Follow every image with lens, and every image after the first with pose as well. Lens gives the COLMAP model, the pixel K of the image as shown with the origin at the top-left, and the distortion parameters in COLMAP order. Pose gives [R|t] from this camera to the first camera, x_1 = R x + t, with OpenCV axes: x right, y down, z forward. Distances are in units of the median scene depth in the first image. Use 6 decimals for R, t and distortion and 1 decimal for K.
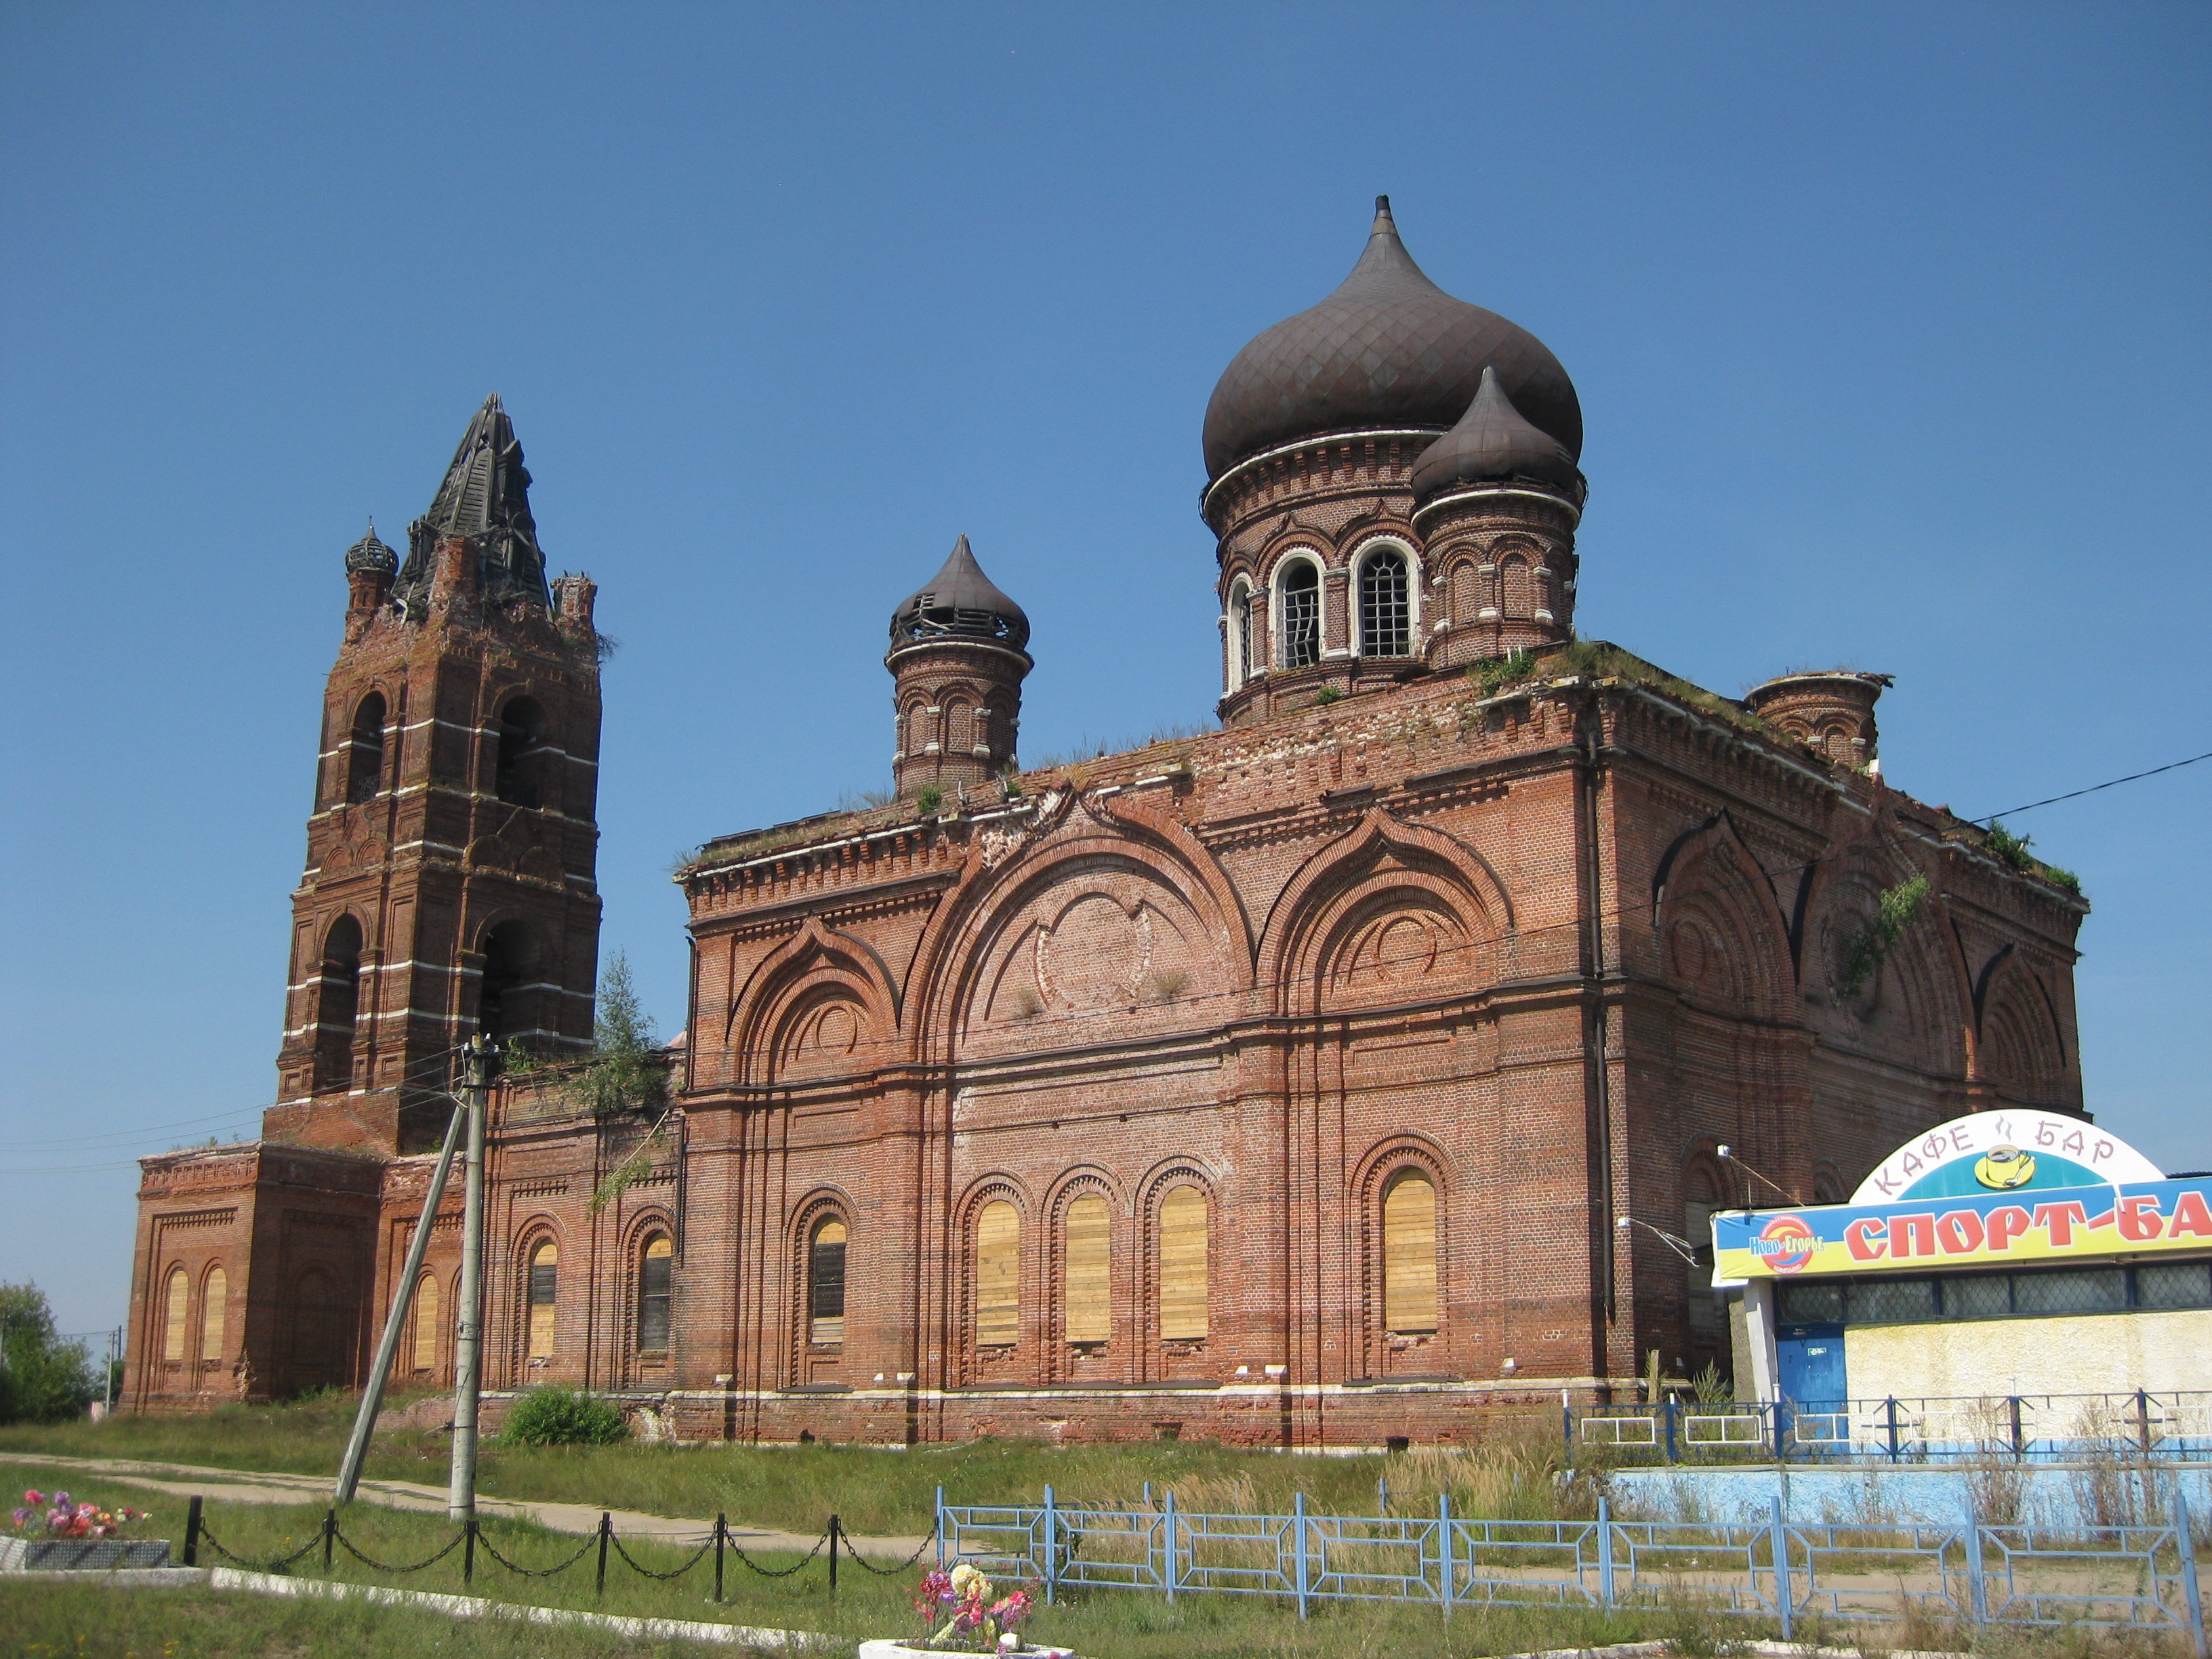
lens RADIAL K [[2449.3, 0, 1113.3], [0, 2449.3, 814.7], [0, 0, 1]] dist [-0.167750, 0.000000]
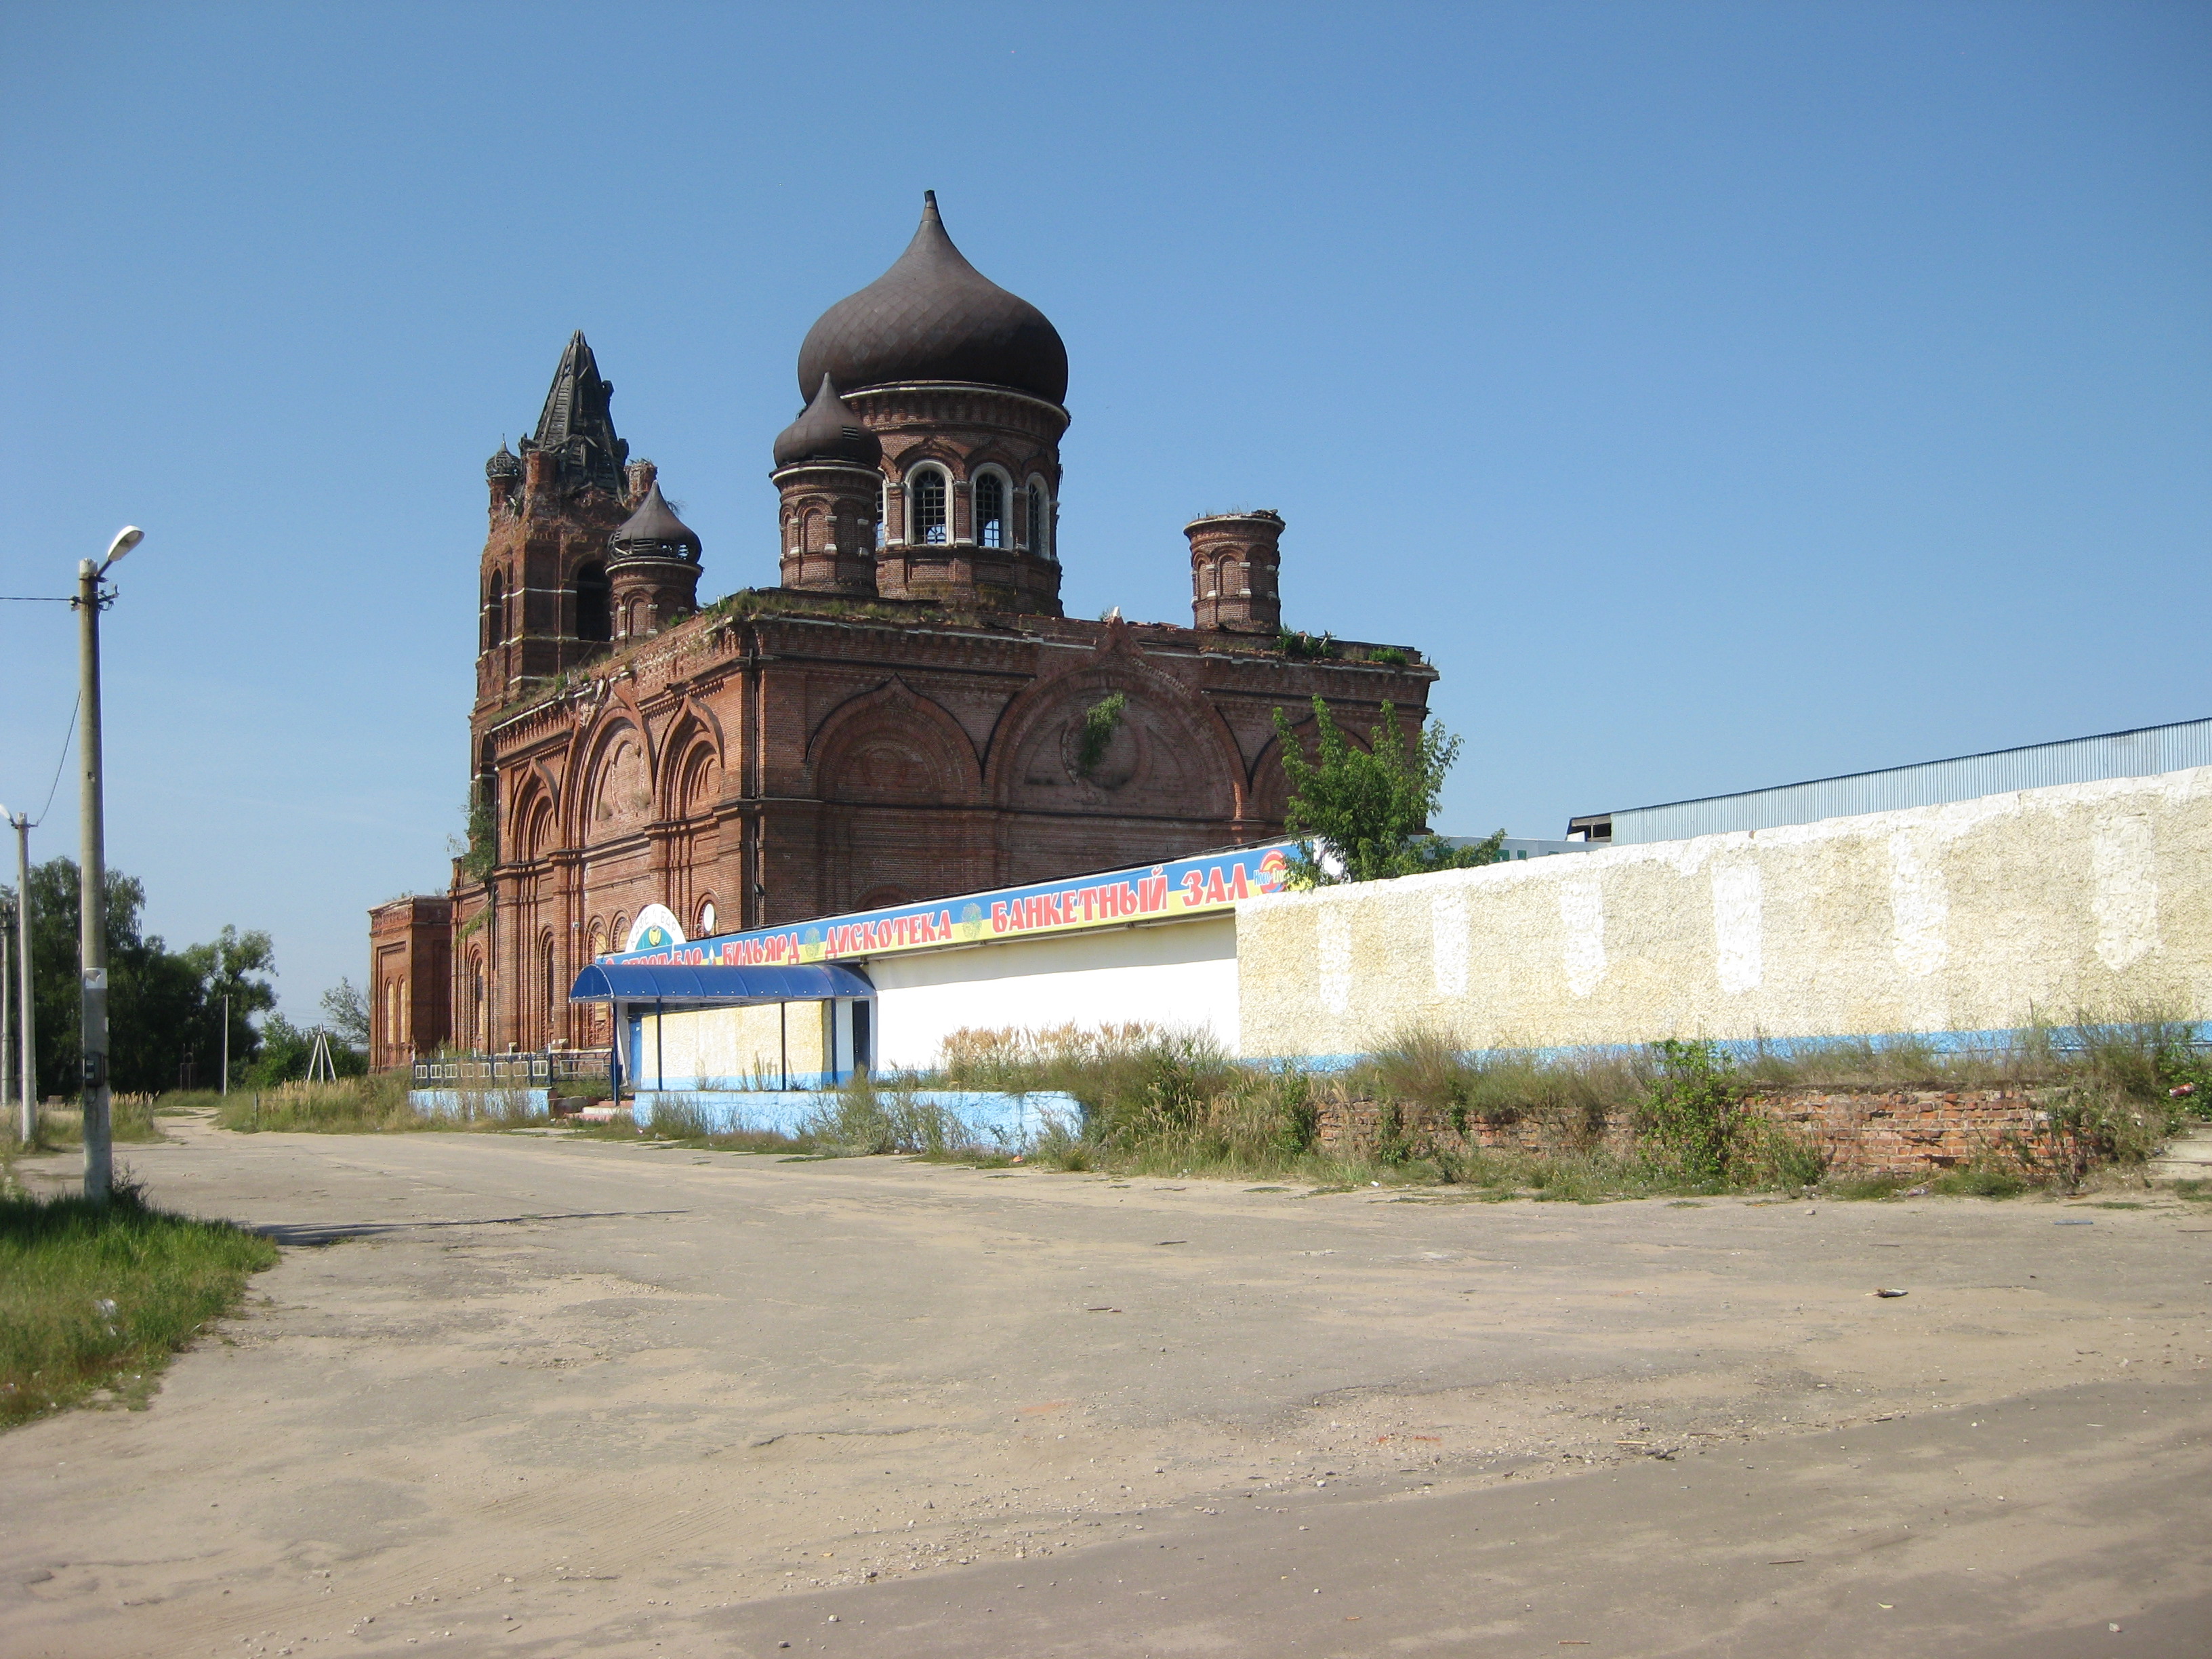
lens RADIAL K [[2449.3, 0, 1109.2], [0, 2449.3, 827.6], [0, 0, 1]] dist [-0.167750, 0.000000]
pose [[0.947052, -0.058197, -0.315761, 0.630296], [0.105903, 0.985021, 0.136084, -0.075916], [0.303111, -0.162319, 0.939029, -0.324837]]
